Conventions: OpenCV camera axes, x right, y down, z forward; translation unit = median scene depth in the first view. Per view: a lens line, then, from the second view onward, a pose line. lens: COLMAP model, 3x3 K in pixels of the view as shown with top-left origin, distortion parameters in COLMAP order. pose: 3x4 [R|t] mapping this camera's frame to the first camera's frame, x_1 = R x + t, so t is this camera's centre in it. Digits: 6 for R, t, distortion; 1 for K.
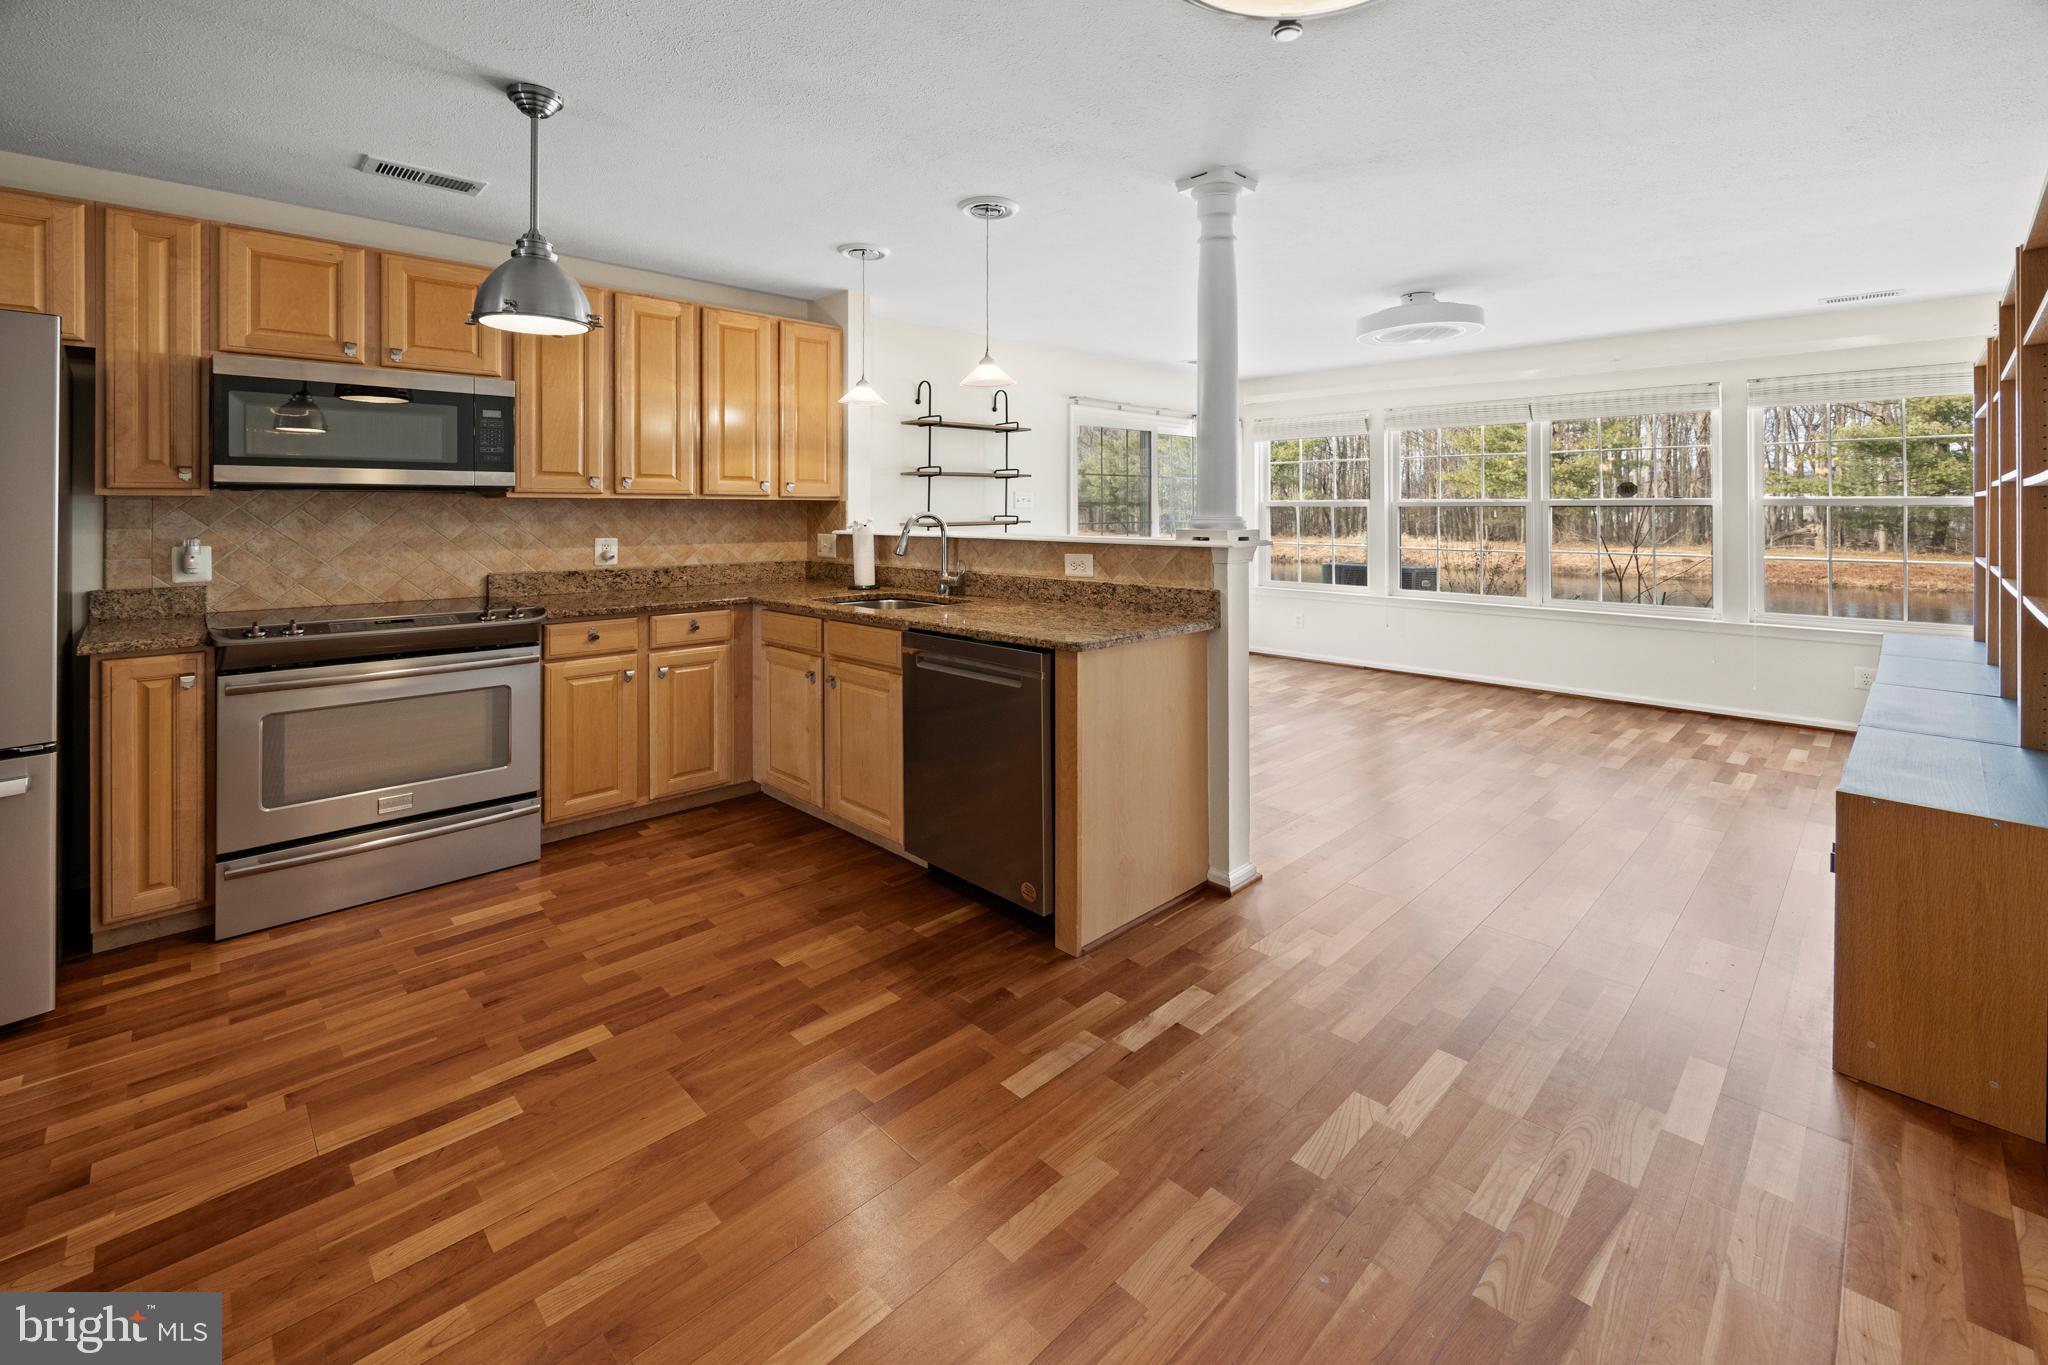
lens RADIAL K [[846.6, 0, 1024.0], [0, 846.6, 682.5], [0, 0, 1]] dist [0.000230, -0.000005]
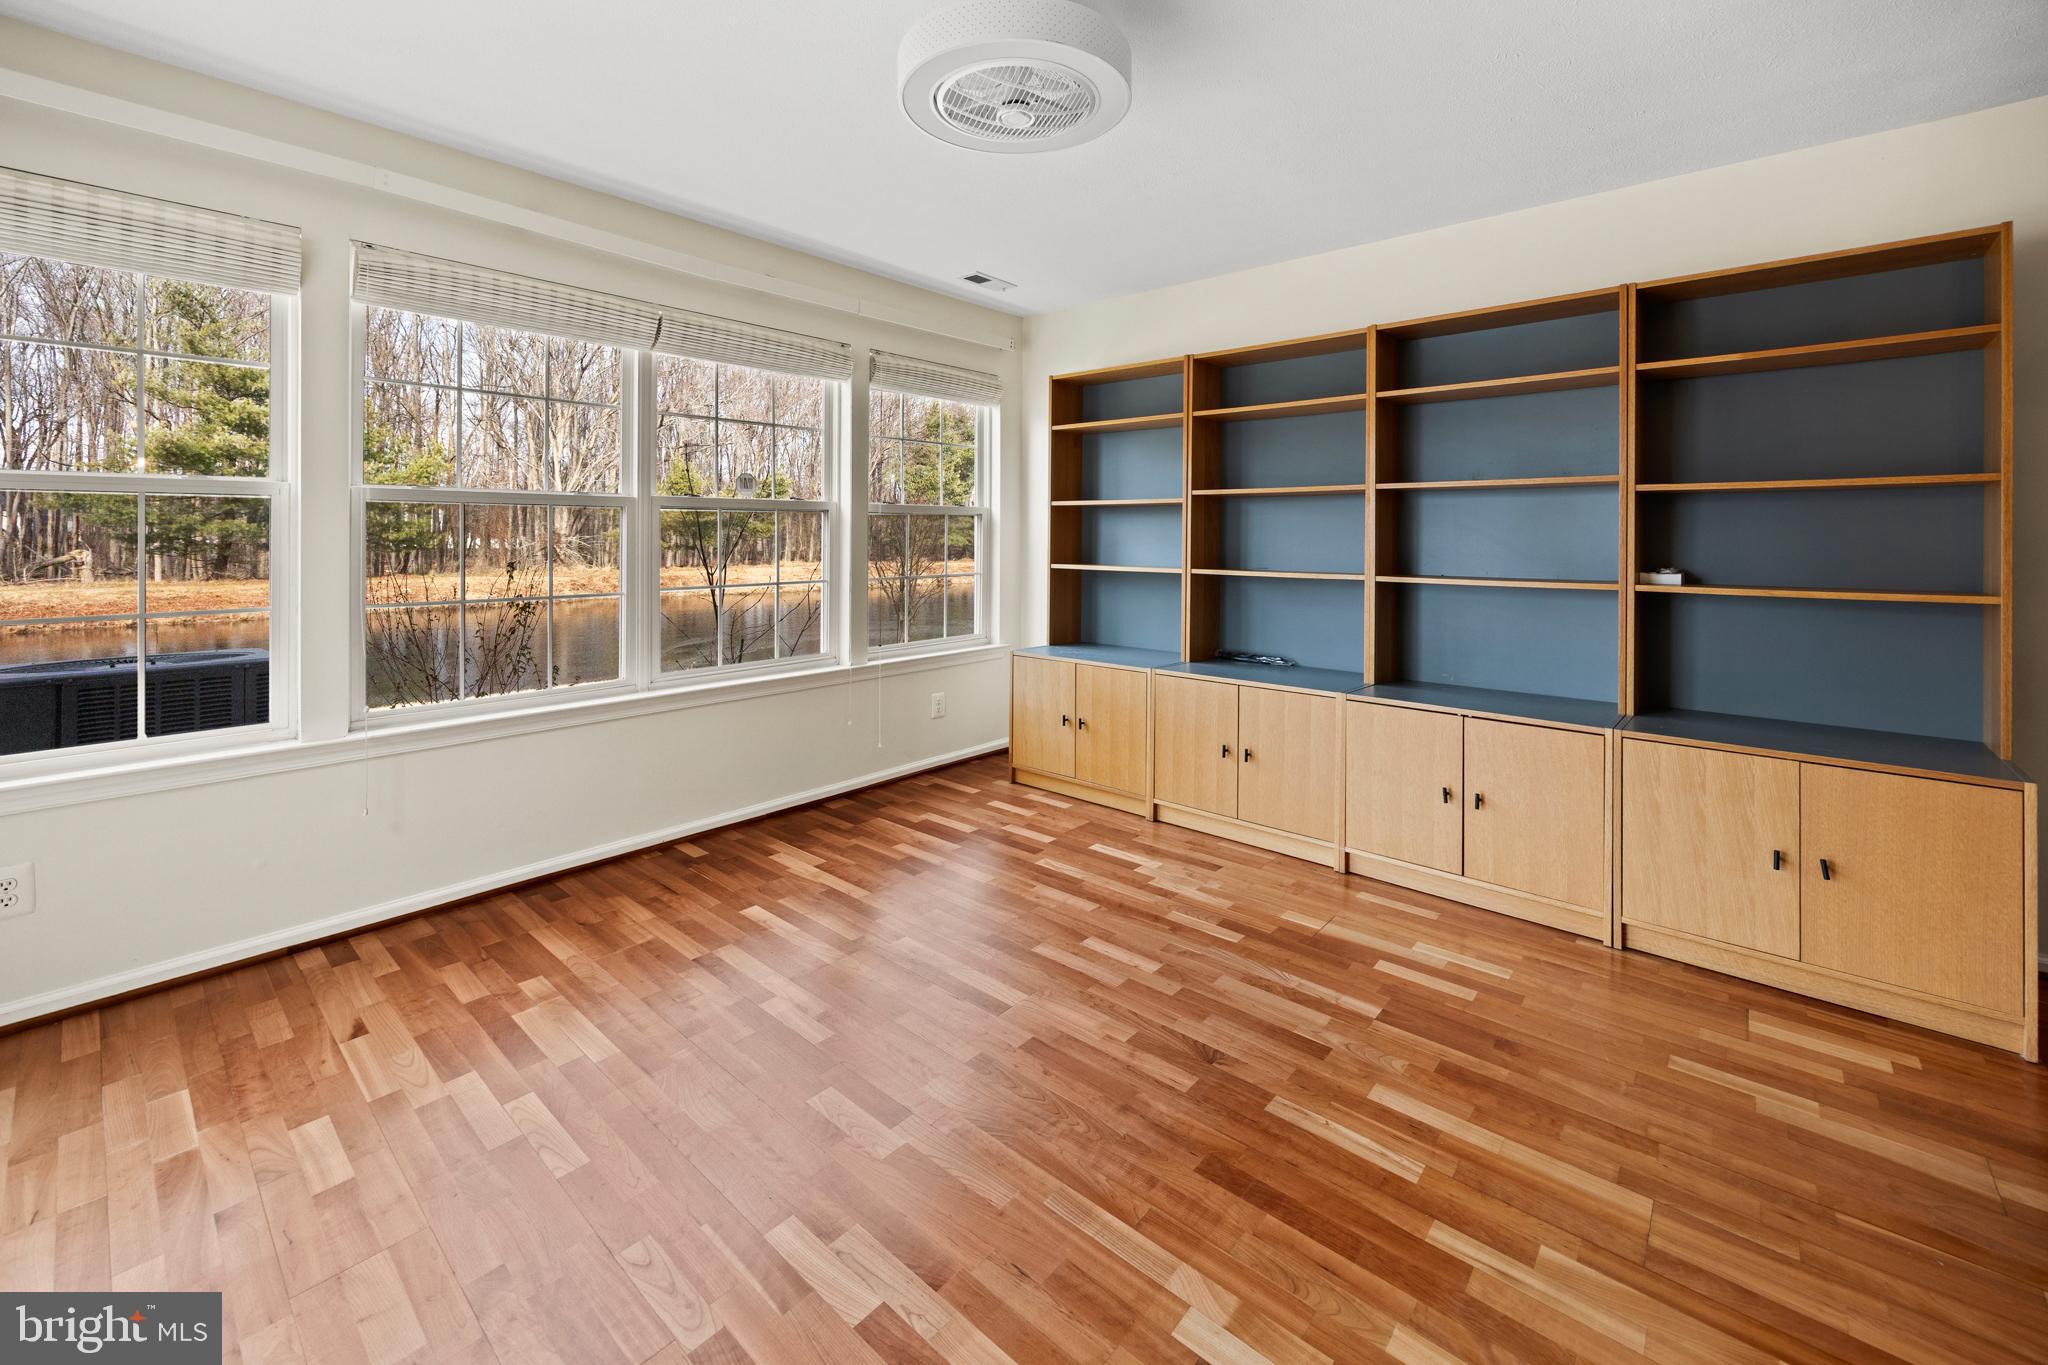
lens RADIAL K [[846.6, 0, 1024.0], [0, 846.6, 682.5], [0, 0, 1]] dist [0.000230, -0.000005]
pose [[-0.142853, -0.153048, 0.977839, 0.062440], [0.189223, 0.965525, 0.178764, -0.090073], [-0.971487, 0.210567, -0.108968, 0.540844]]
